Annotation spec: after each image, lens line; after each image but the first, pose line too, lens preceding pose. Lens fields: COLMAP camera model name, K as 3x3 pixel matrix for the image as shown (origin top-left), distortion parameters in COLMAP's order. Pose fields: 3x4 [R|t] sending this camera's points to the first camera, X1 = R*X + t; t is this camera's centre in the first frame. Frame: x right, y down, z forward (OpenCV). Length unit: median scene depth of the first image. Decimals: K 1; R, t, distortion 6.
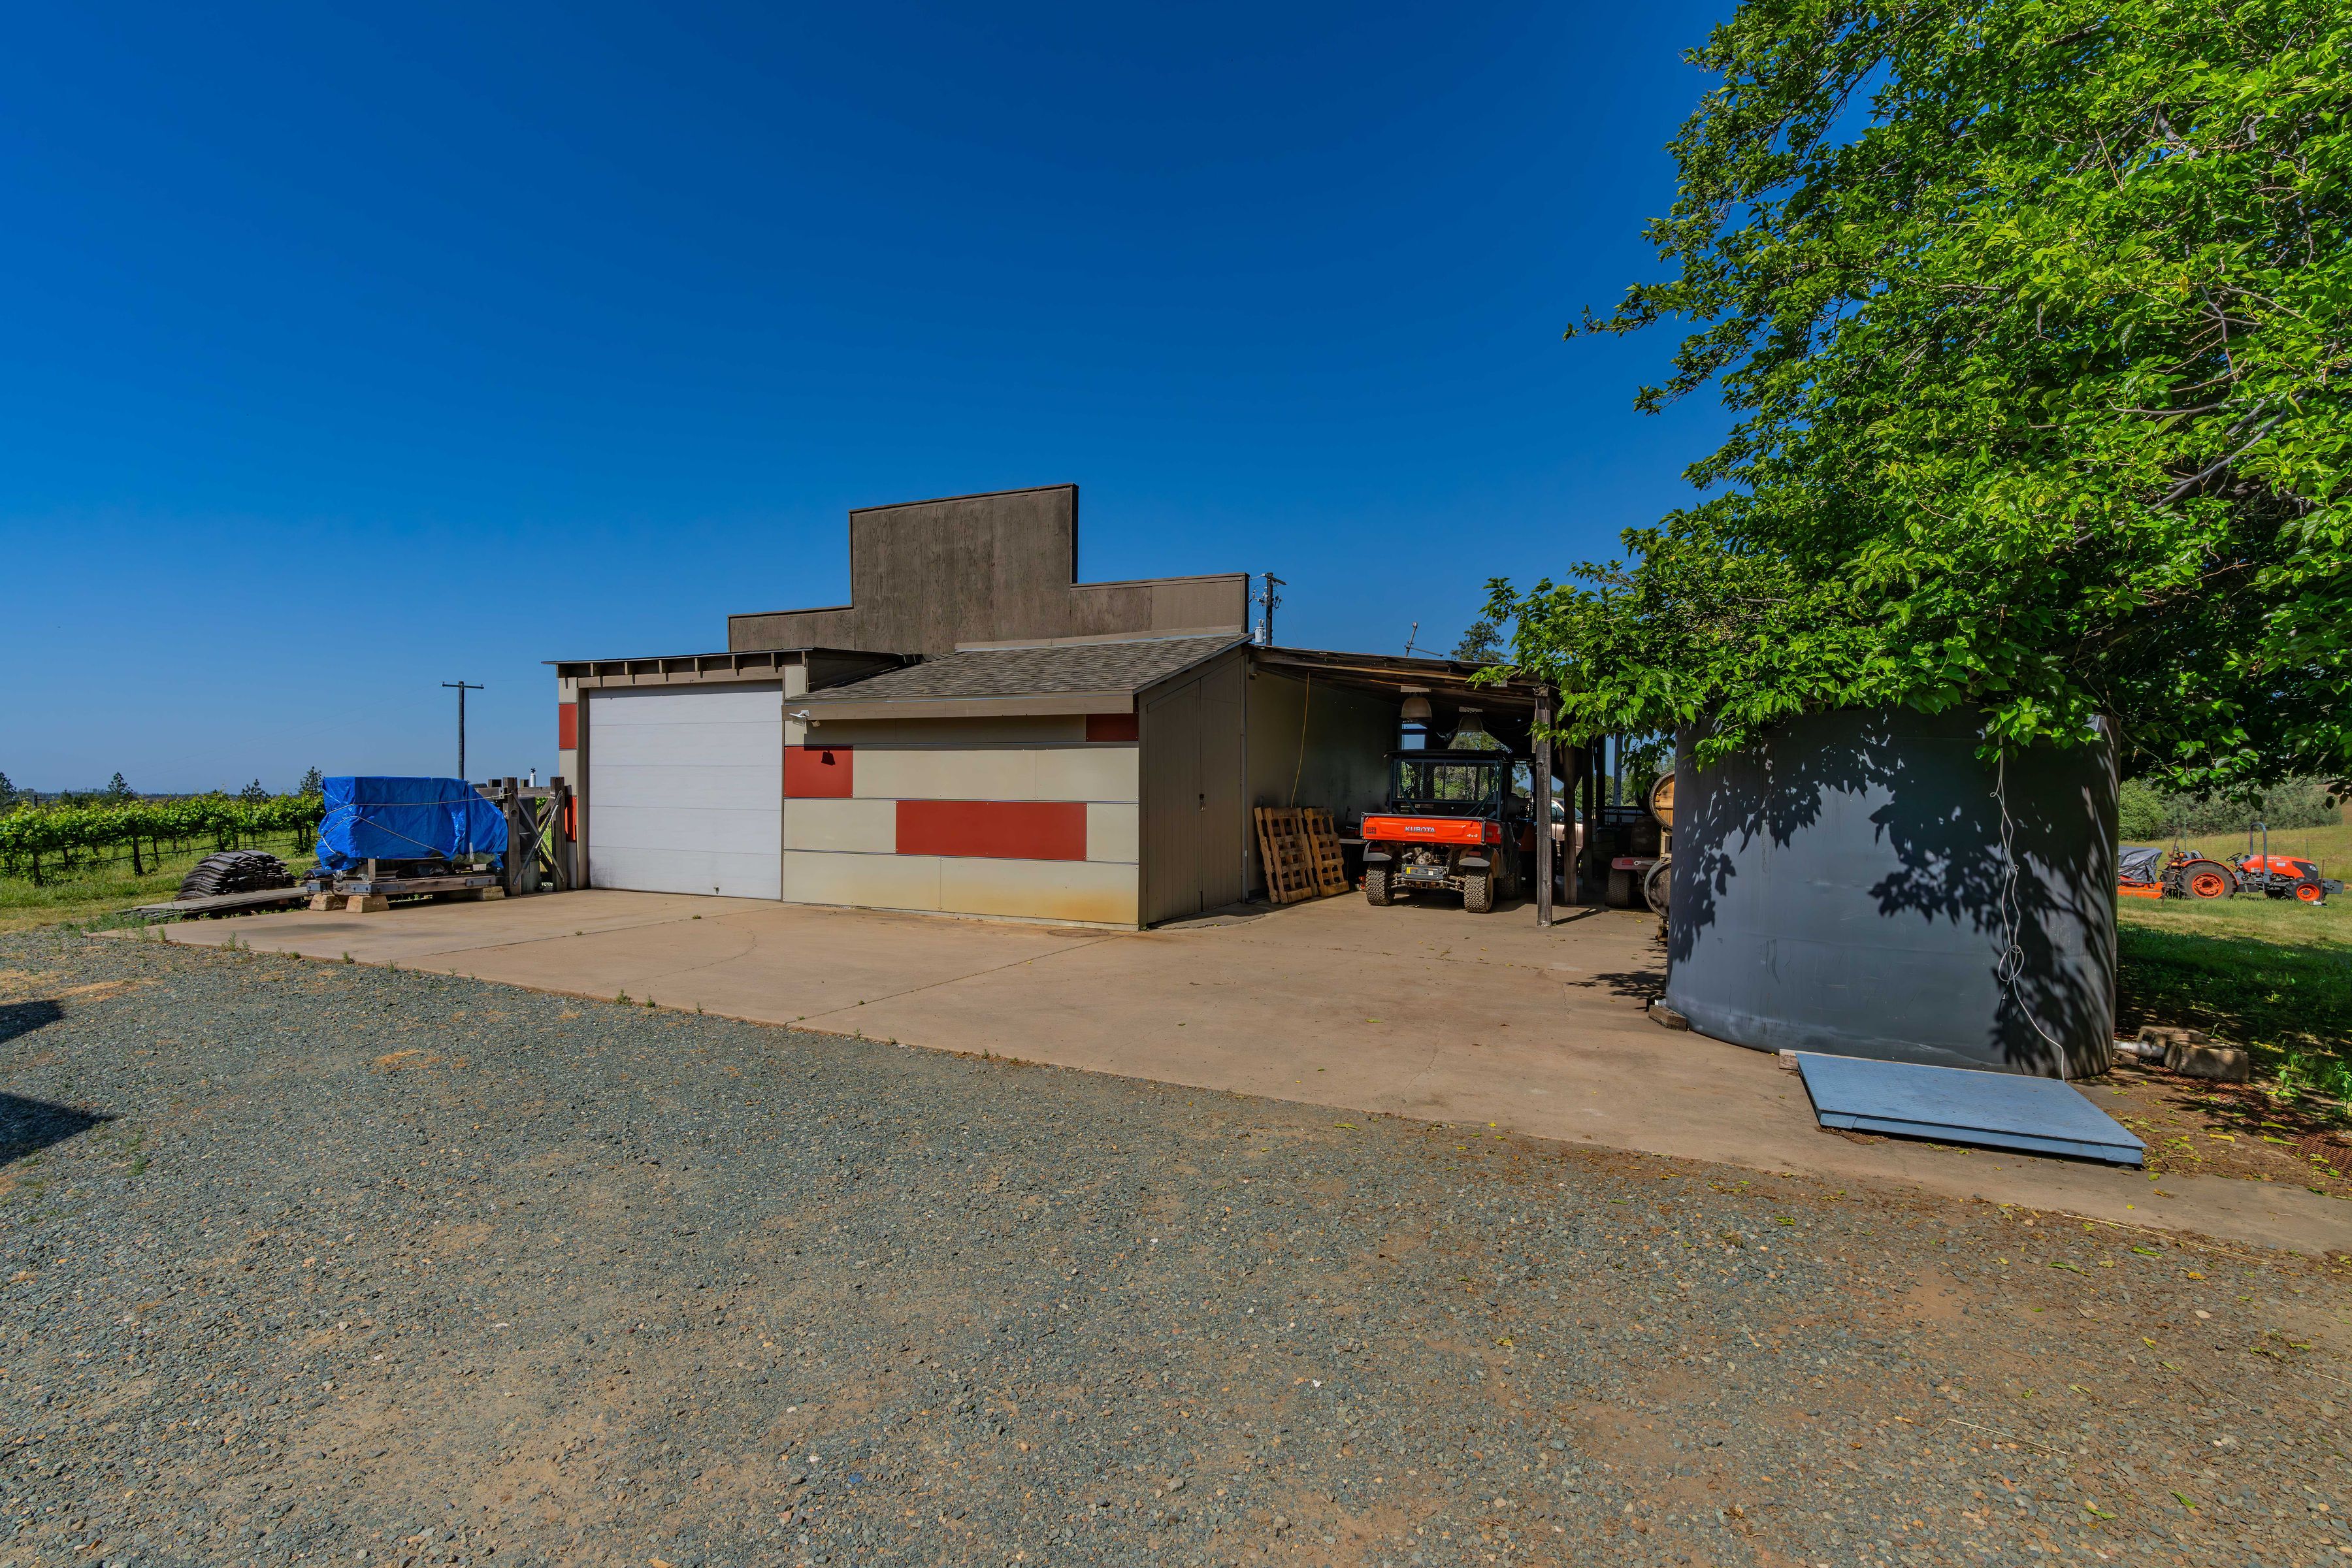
lens RADIAL K [[1266.3, 0, 1173.0], [0, 1266.3, 762.1], [0, 0, 1]] dist [-0.001701, -0.001686]
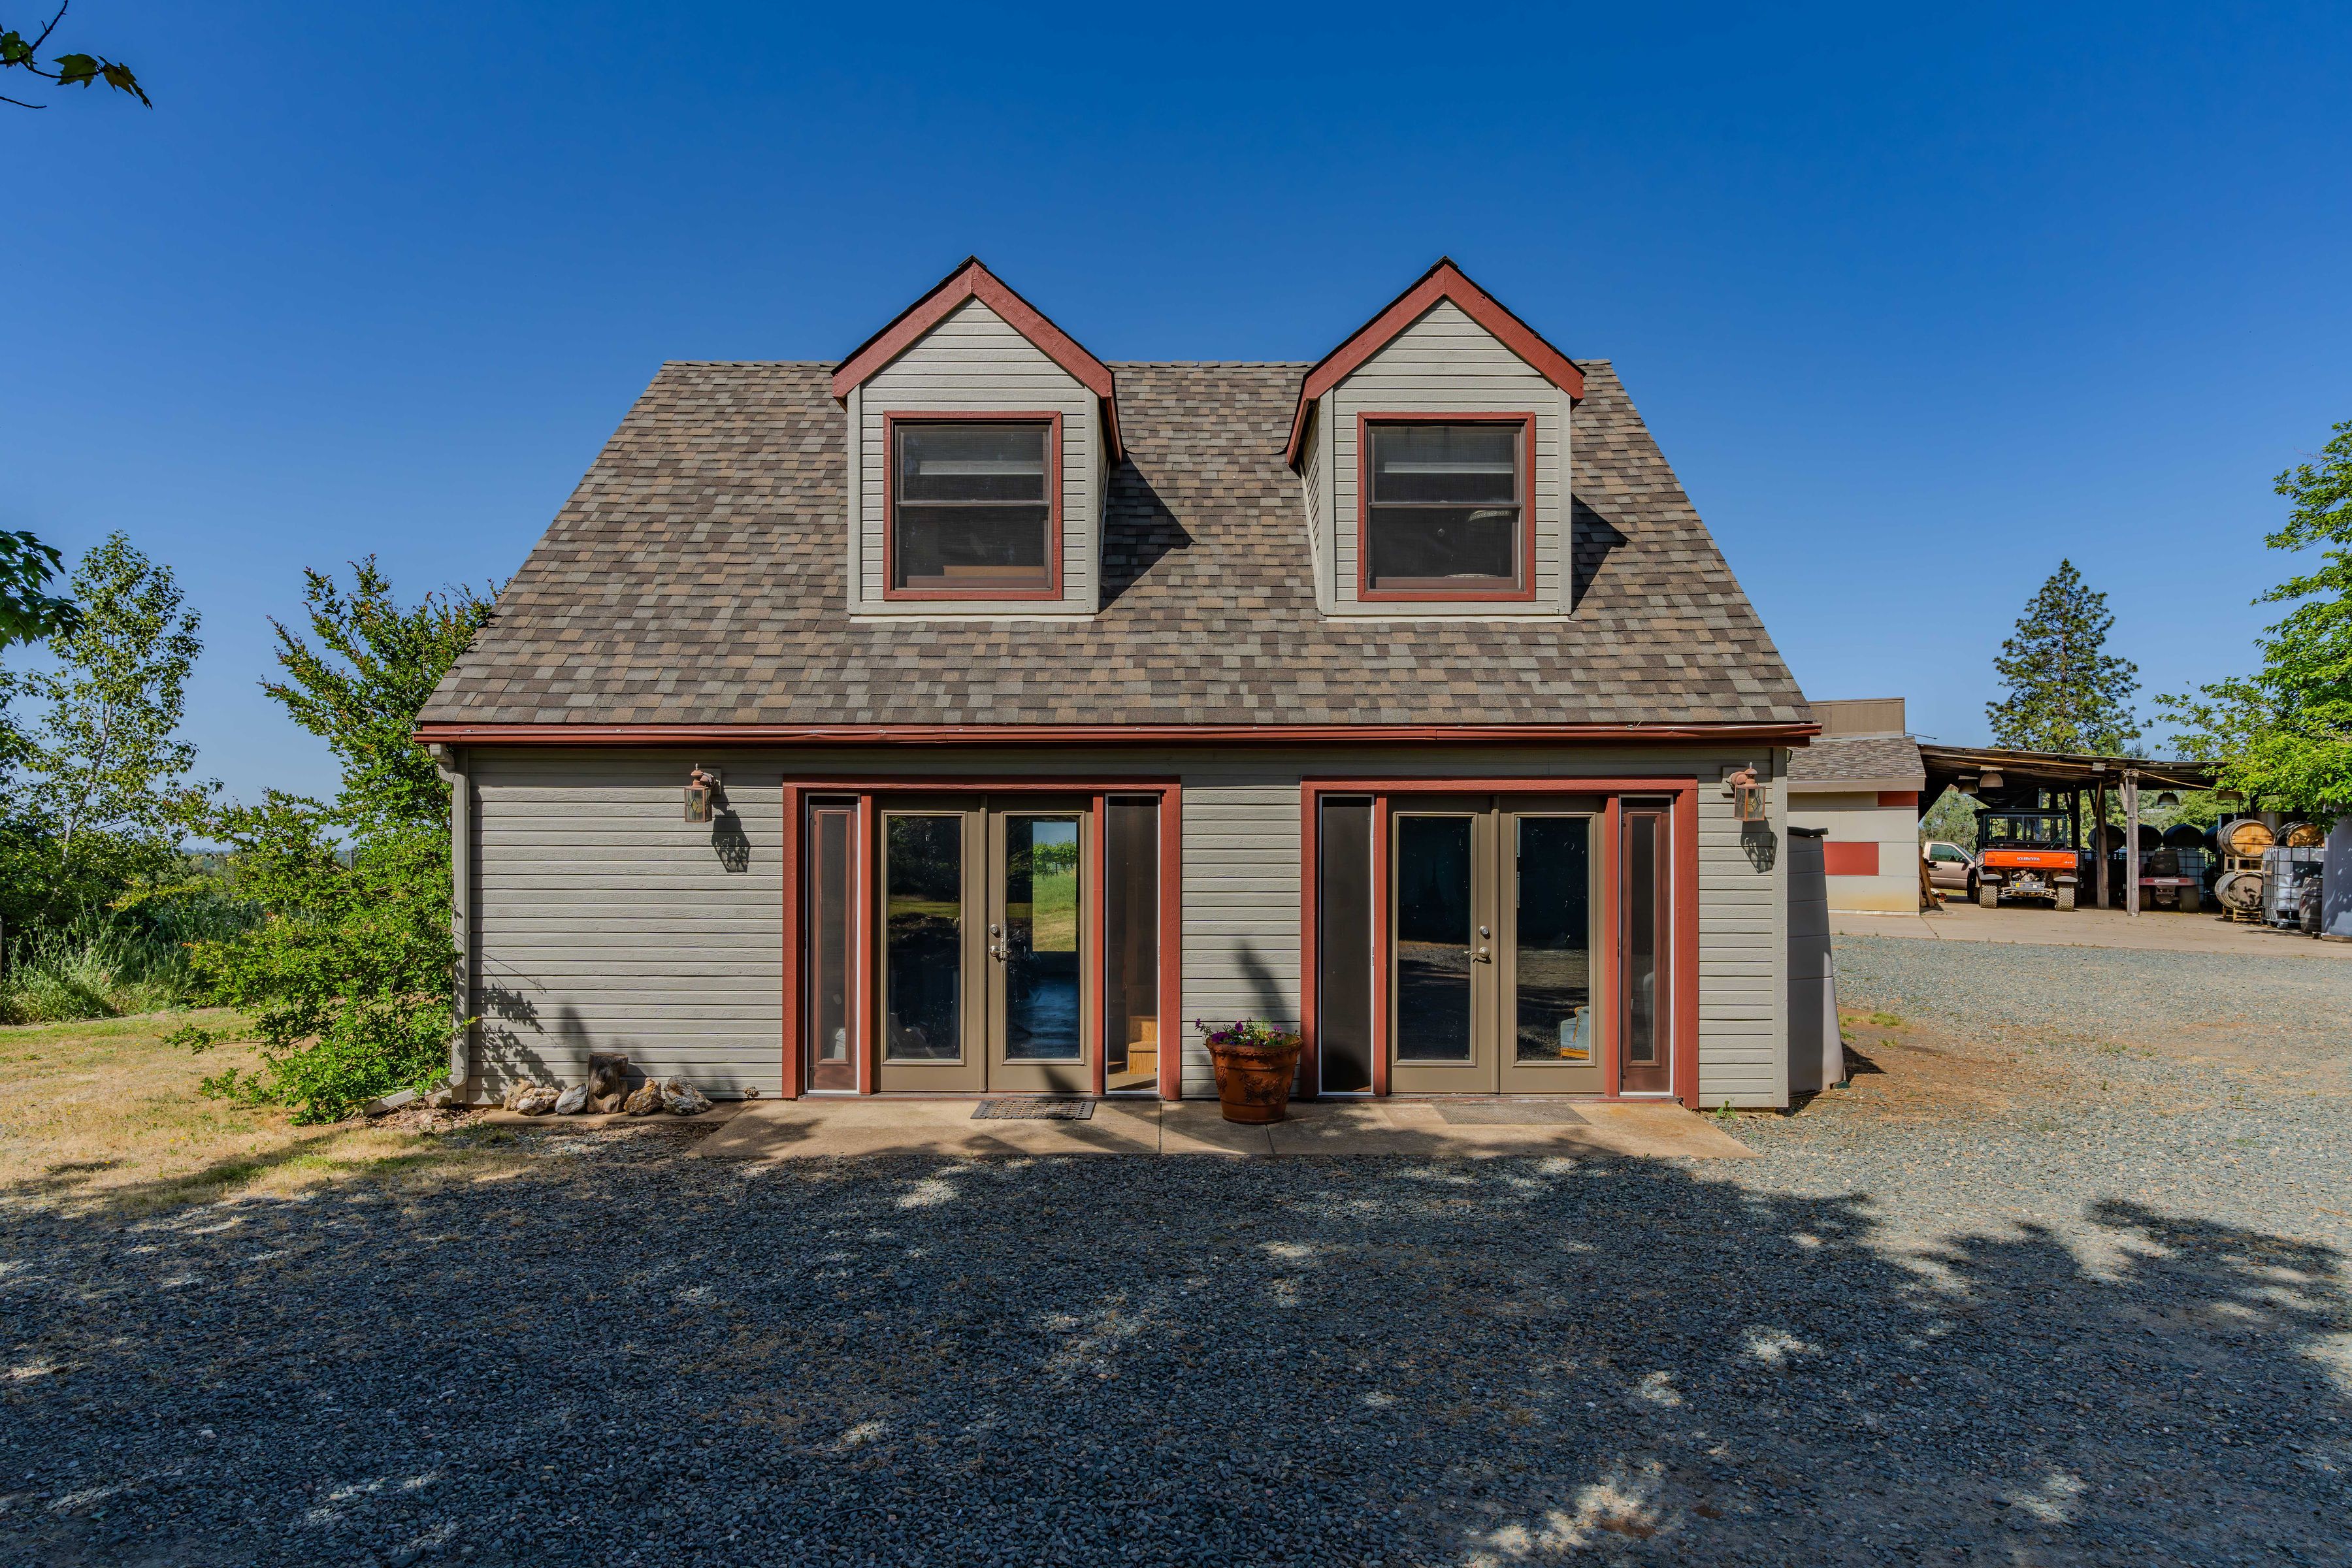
lens RADIAL K [[1266.3, 0, 1175.9], [0, 1266.3, 806.4], [0, 0, 1]] dist [-0.001701, -0.001686]
pose [[0.998066, -0.006160, -0.061863, -0.917532], [0.005794, 0.999965, -0.006091, -0.011048], [0.061898, 0.005720, 0.998066, -0.773429]]
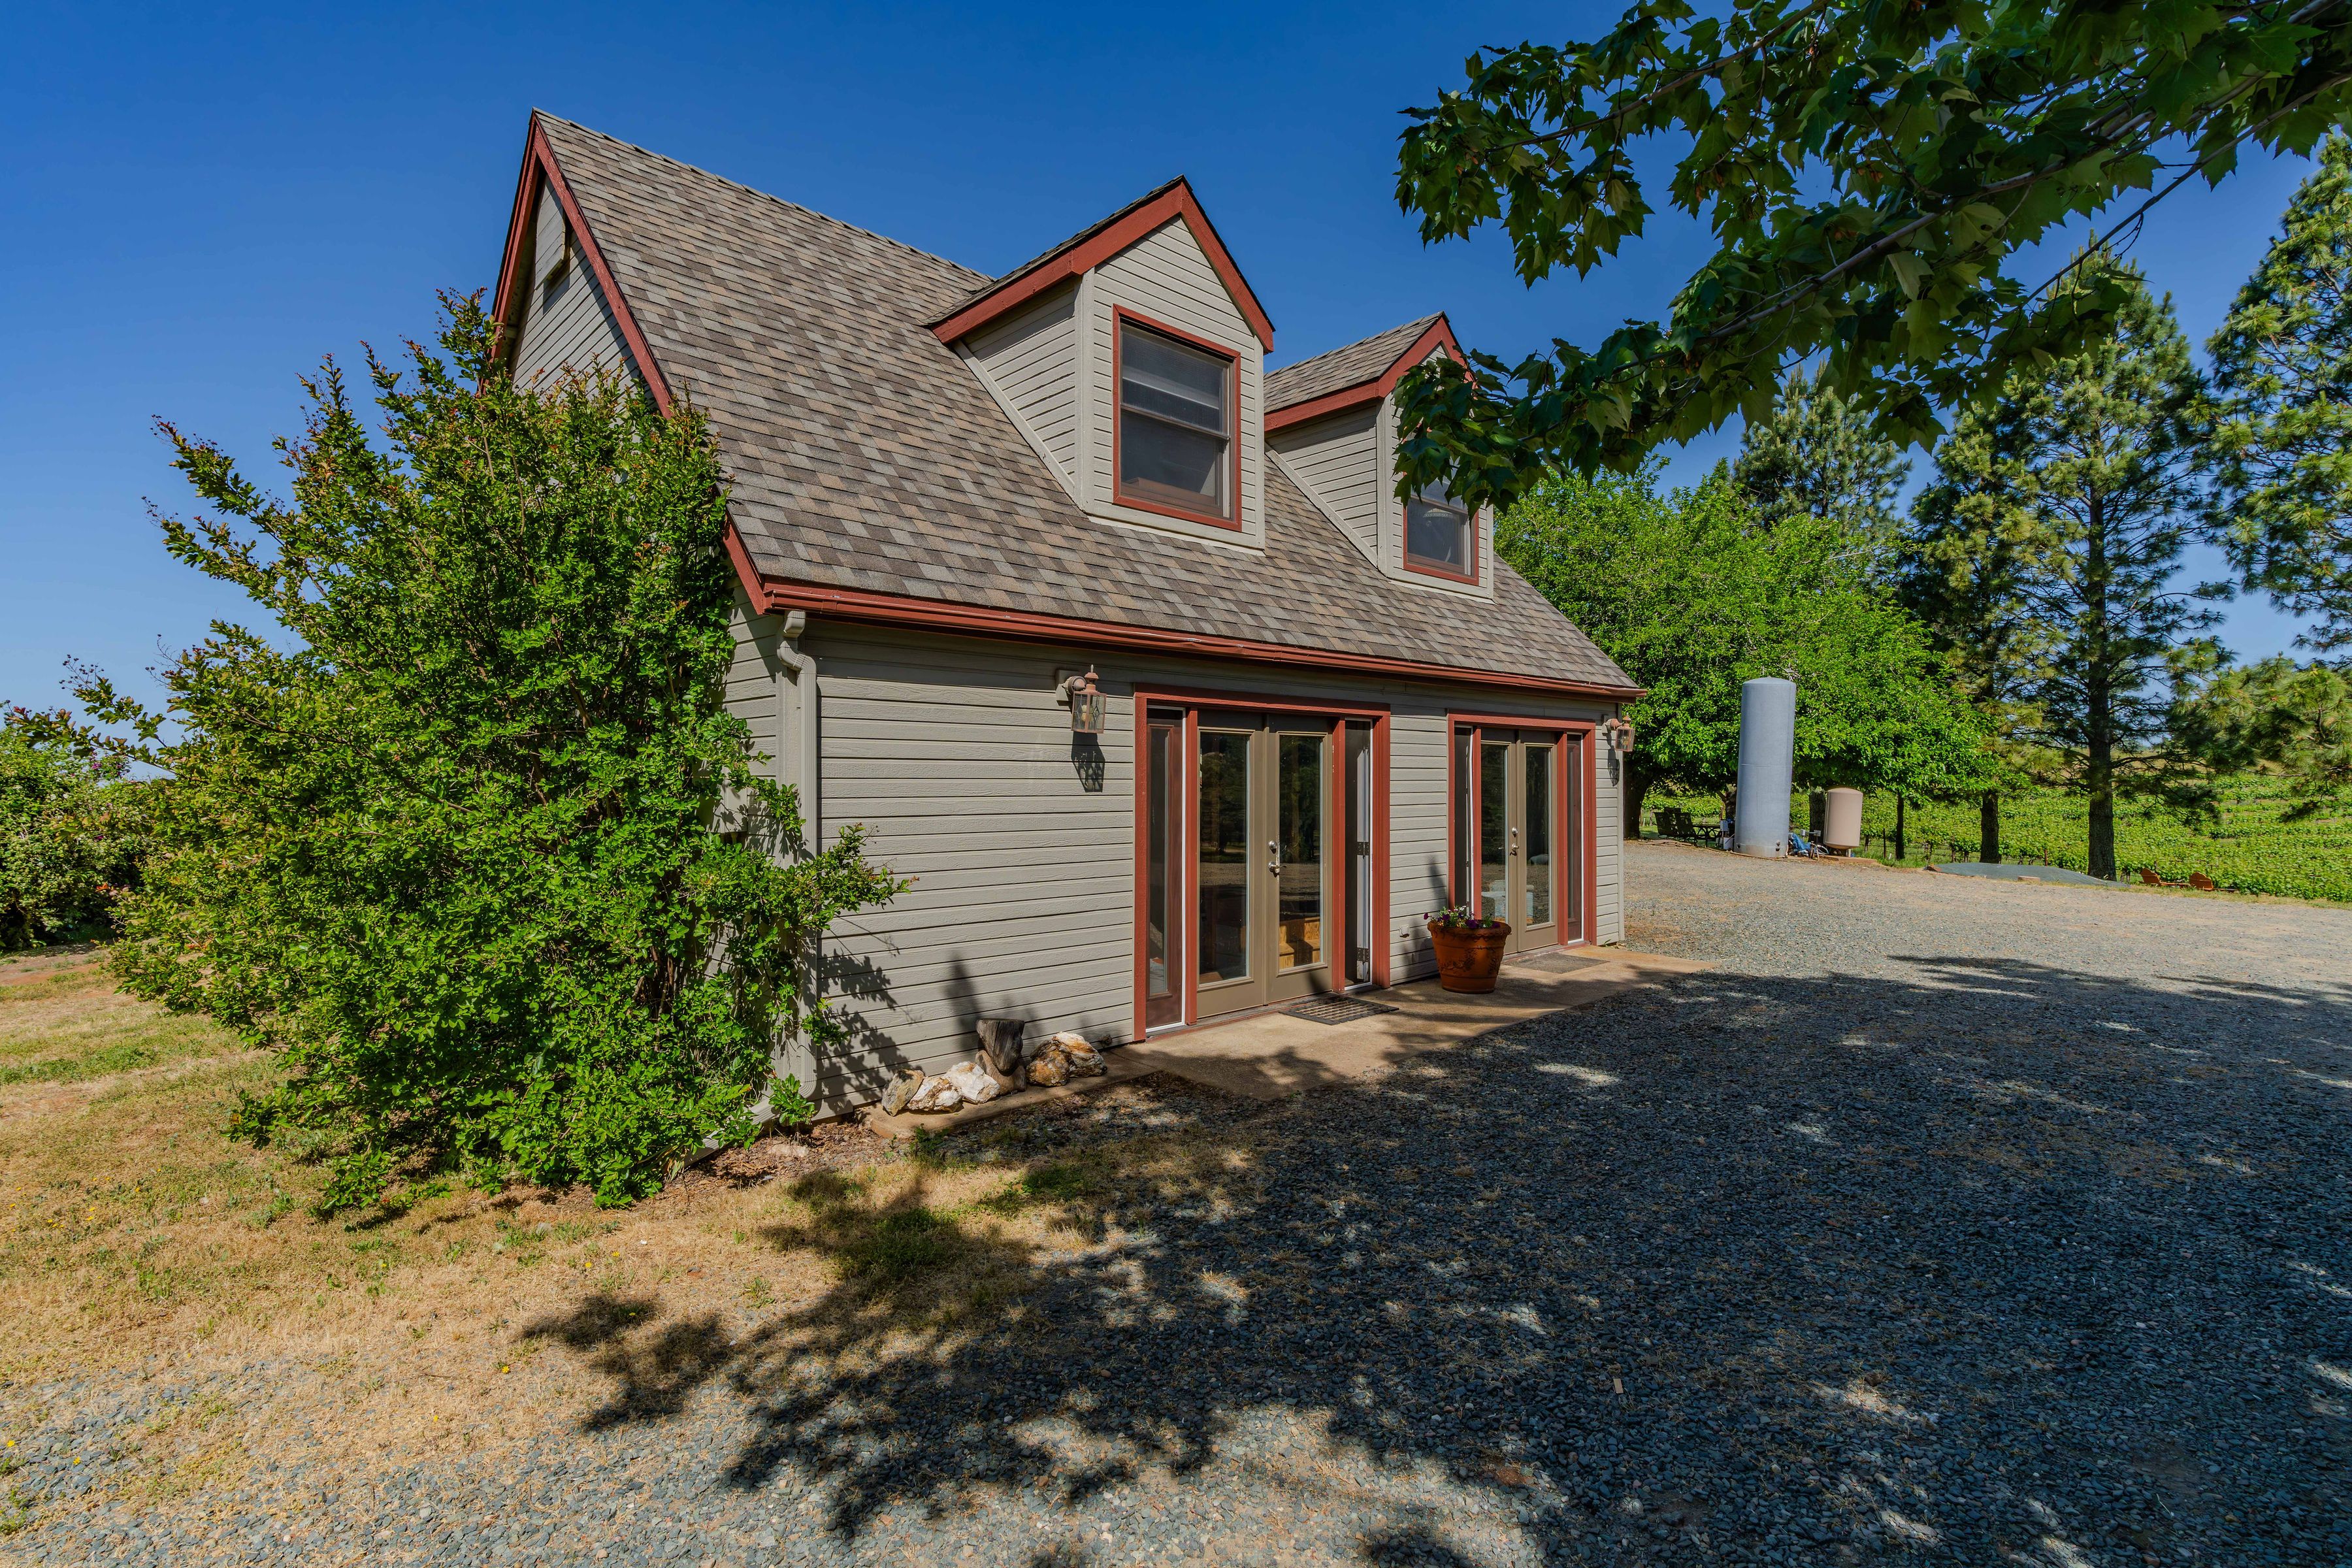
lens RADIAL K [[1133.3, 0, 1159.9], [0, 1133.3, 769.3], [0, 0, 1]] dist [-0.006167, 0.003050]
pose [[0.767438, -0.001825, 0.641121, -1.523797], [0.008292, 0.999941, -0.007079, 0.012504], [-0.641070, 0.010749, 0.767407, -0.531592]]
